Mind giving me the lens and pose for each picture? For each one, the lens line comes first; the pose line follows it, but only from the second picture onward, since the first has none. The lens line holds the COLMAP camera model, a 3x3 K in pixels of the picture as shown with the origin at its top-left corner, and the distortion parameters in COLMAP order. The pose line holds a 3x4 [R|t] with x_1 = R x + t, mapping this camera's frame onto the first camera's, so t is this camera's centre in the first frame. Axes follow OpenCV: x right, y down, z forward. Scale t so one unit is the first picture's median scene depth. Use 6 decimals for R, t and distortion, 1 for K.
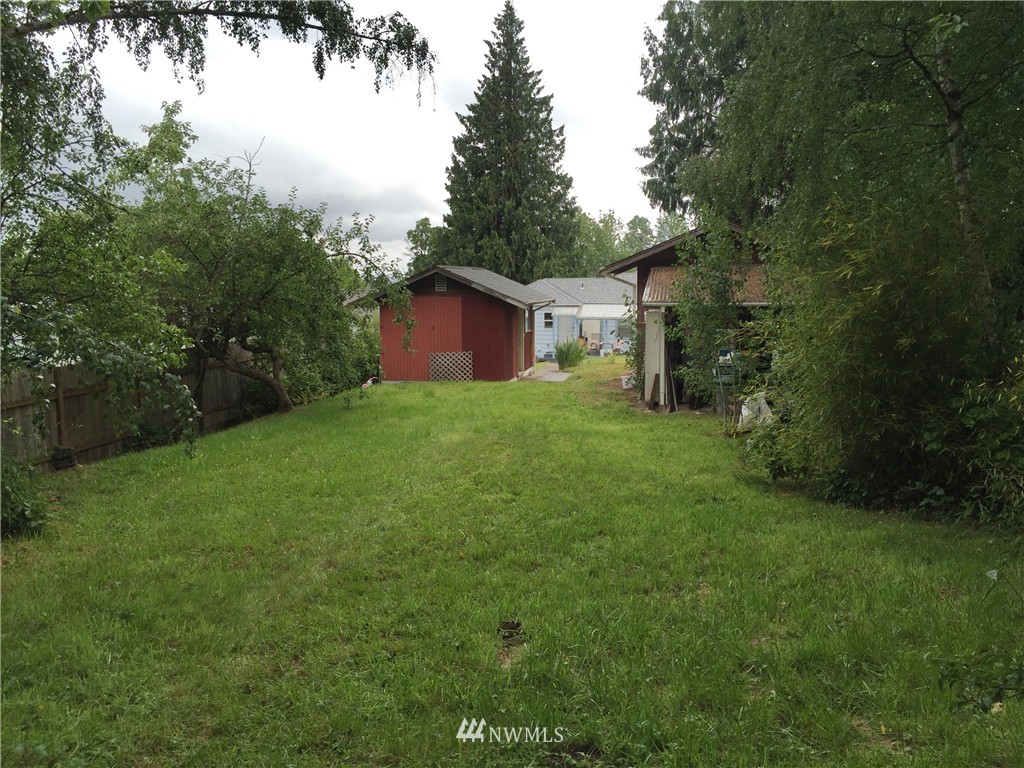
lens RADIAL K [[860.4, 0, 512.0], [0, 860.4, 384.0], [0, 0, 1]] dist [0.008425, 0.001423]
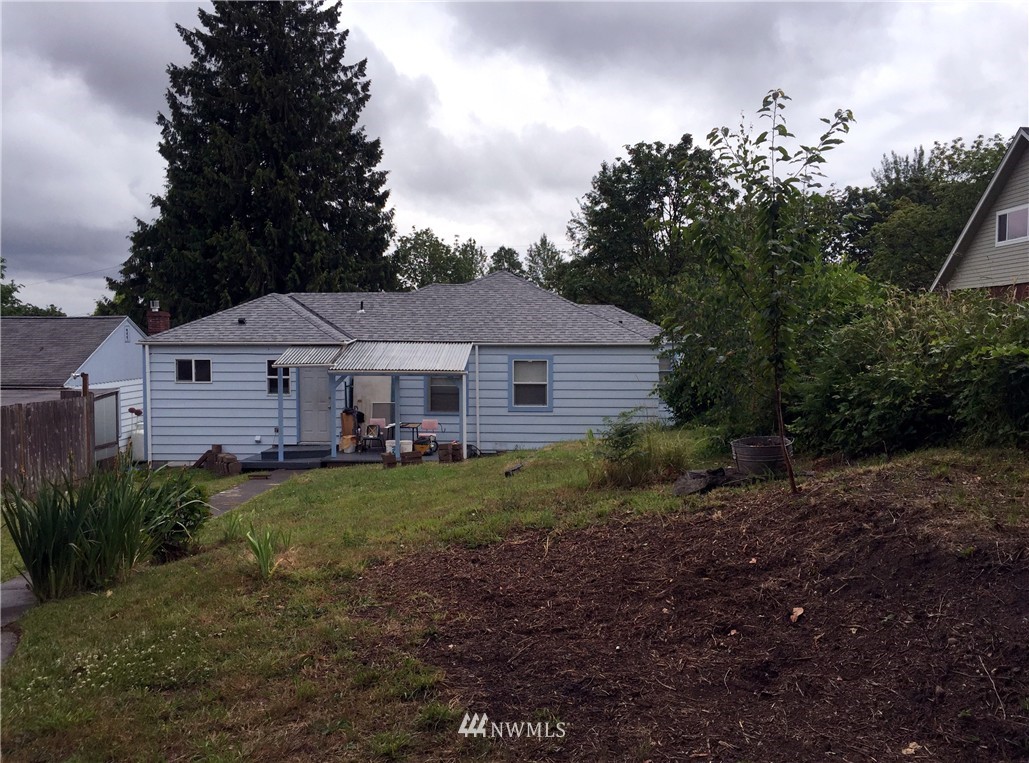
lens RADIAL K [[916.1, 0, 514.5], [0, 916.1, 381.5], [0, 0, 1]] dist [-0.002628, -0.002027]
pose [[0.989240, -0.006959, 0.146138, 0.070813], [0.016141, 0.997962, -0.061742, -0.028694], [-0.145410, 0.063437, 0.987336, 0.364599]]
